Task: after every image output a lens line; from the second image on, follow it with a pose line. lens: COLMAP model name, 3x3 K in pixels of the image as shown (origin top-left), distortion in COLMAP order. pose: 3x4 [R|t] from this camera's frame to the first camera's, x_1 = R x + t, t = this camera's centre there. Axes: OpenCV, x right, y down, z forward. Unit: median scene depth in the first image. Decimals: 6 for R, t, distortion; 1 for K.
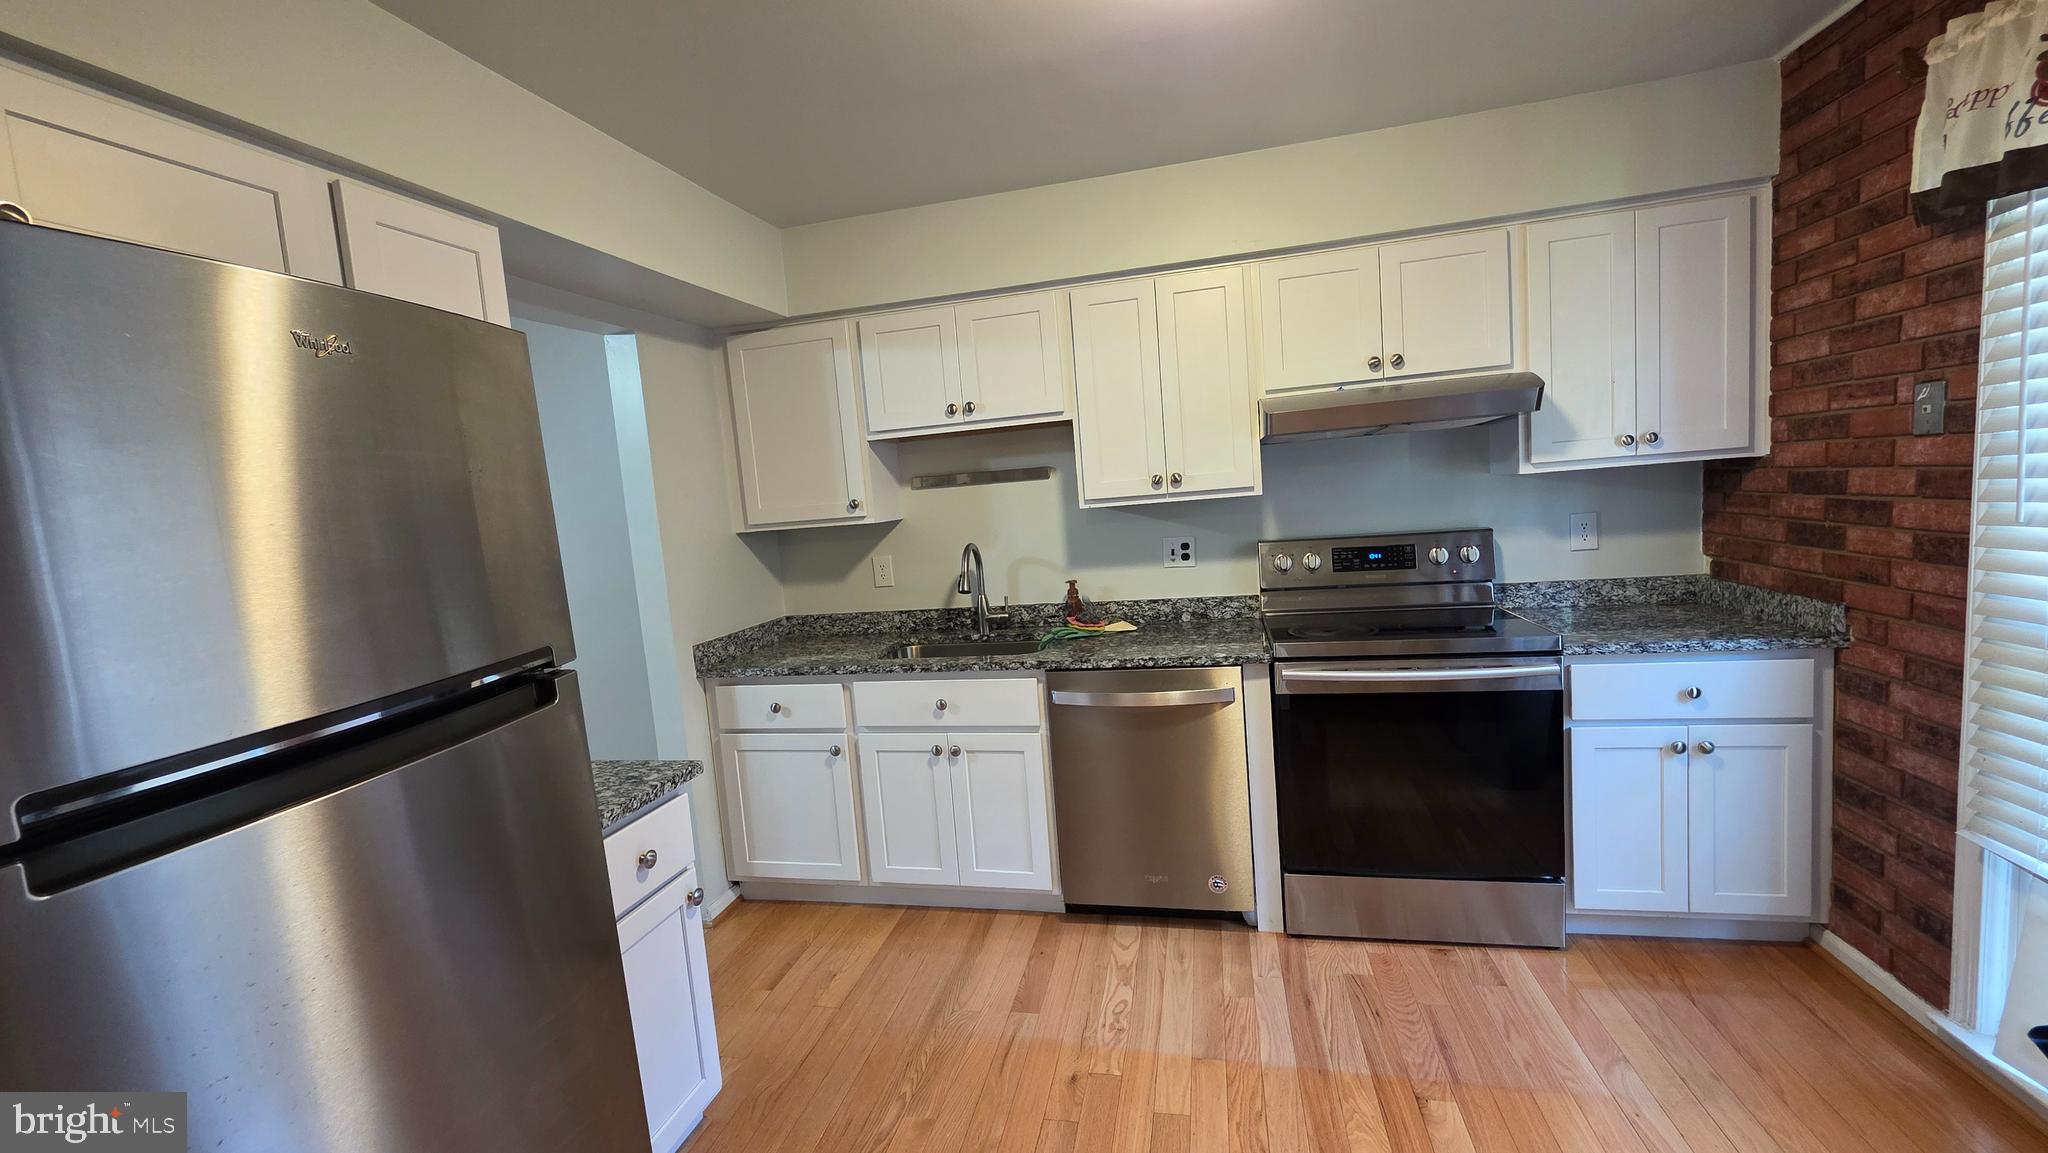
lens RADIAL K [[817.9, 0, 1015.2], [0, 817.9, 574.5], [0, 0, 1]] dist [-0.007364, -0.000174]
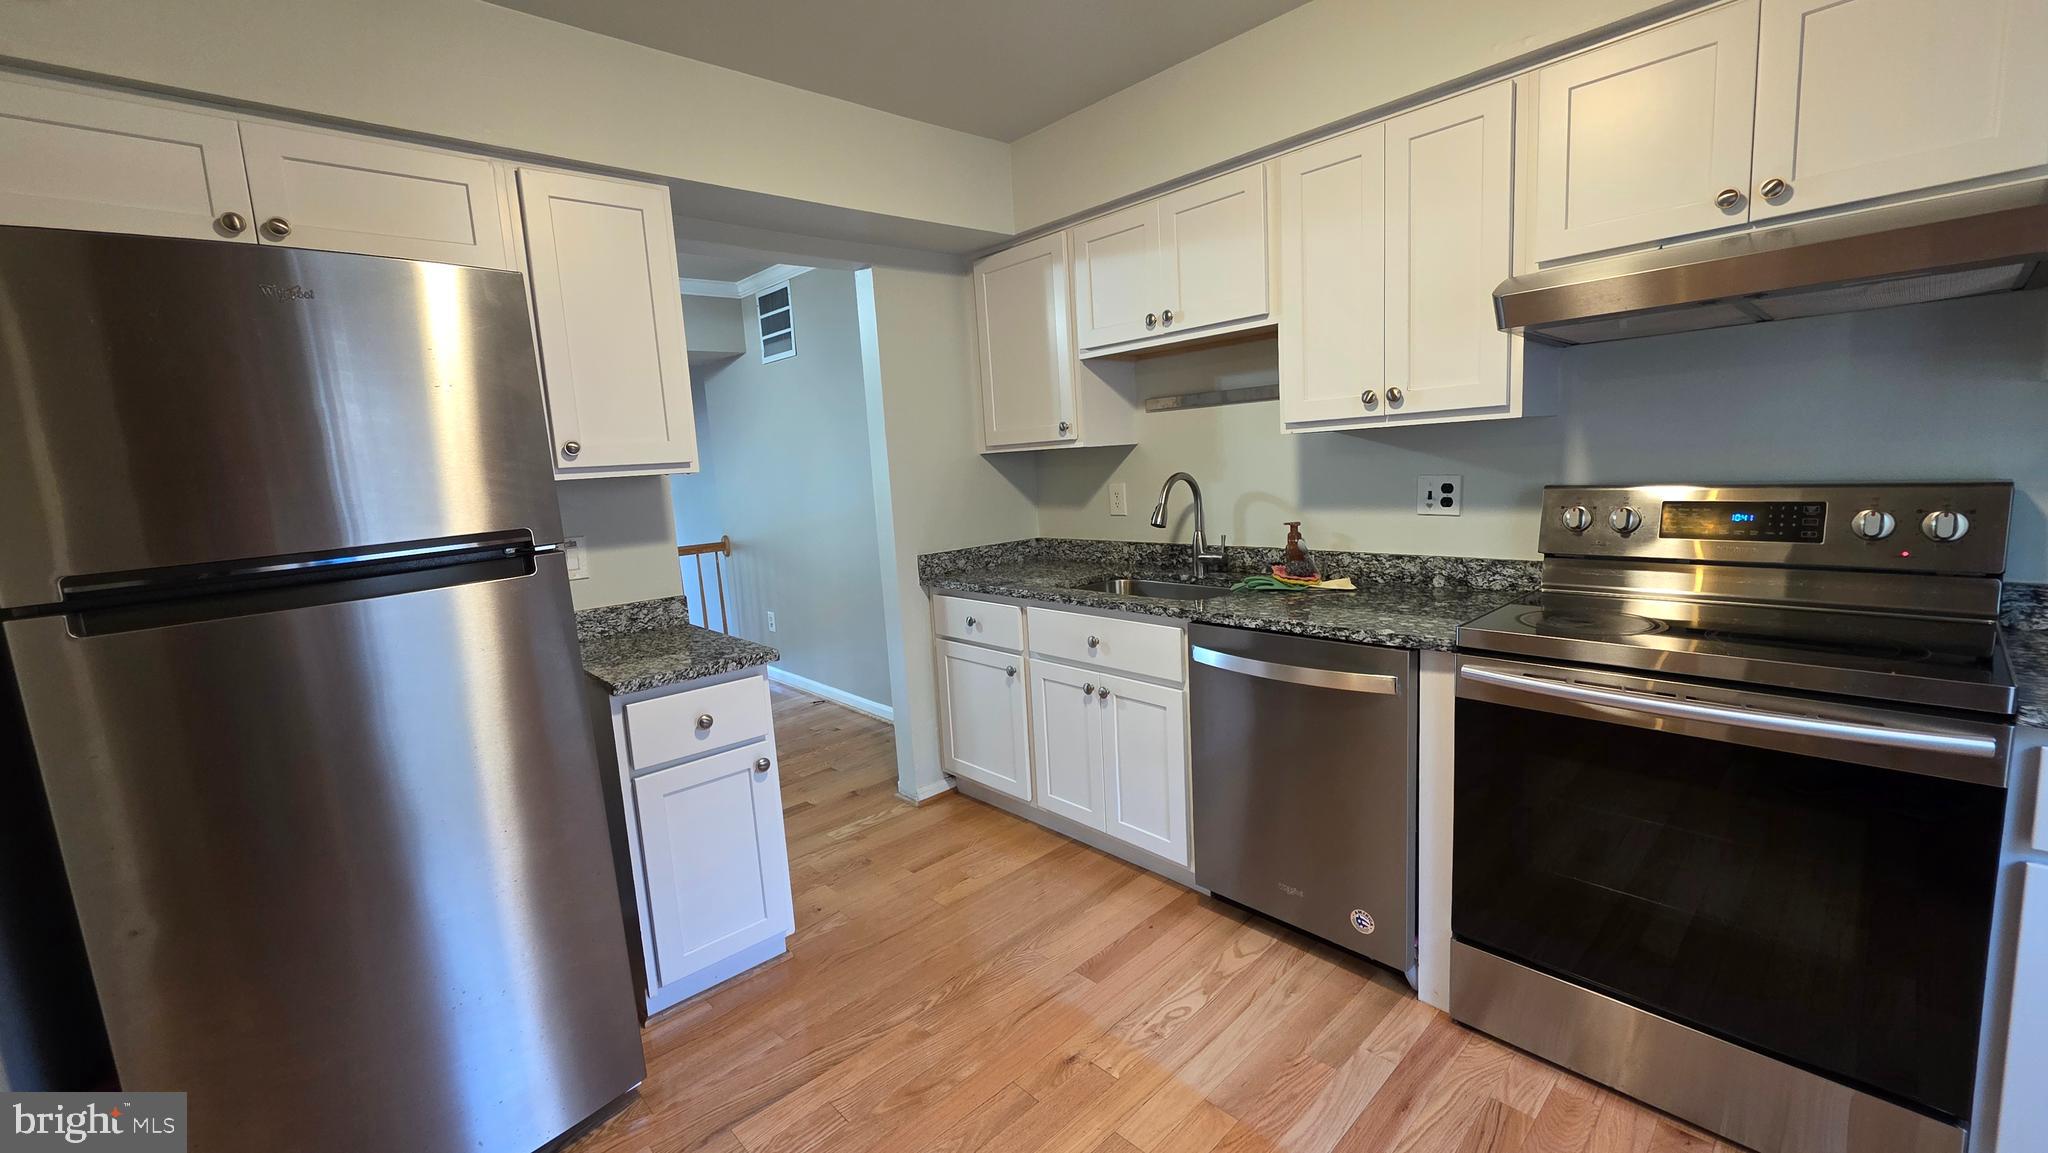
lens RADIAL K [[817.9, 0, 1019.5], [0, 817.9, 575.6], [0, 0, 1]] dist [-0.007364, -0.000174]
pose [[0.826412, 0.109907, -0.552235, 0.338063], [-0.062912, 0.992647, 0.103411, -0.008135], [0.559540, -0.050718, 0.827250, 0.171361]]
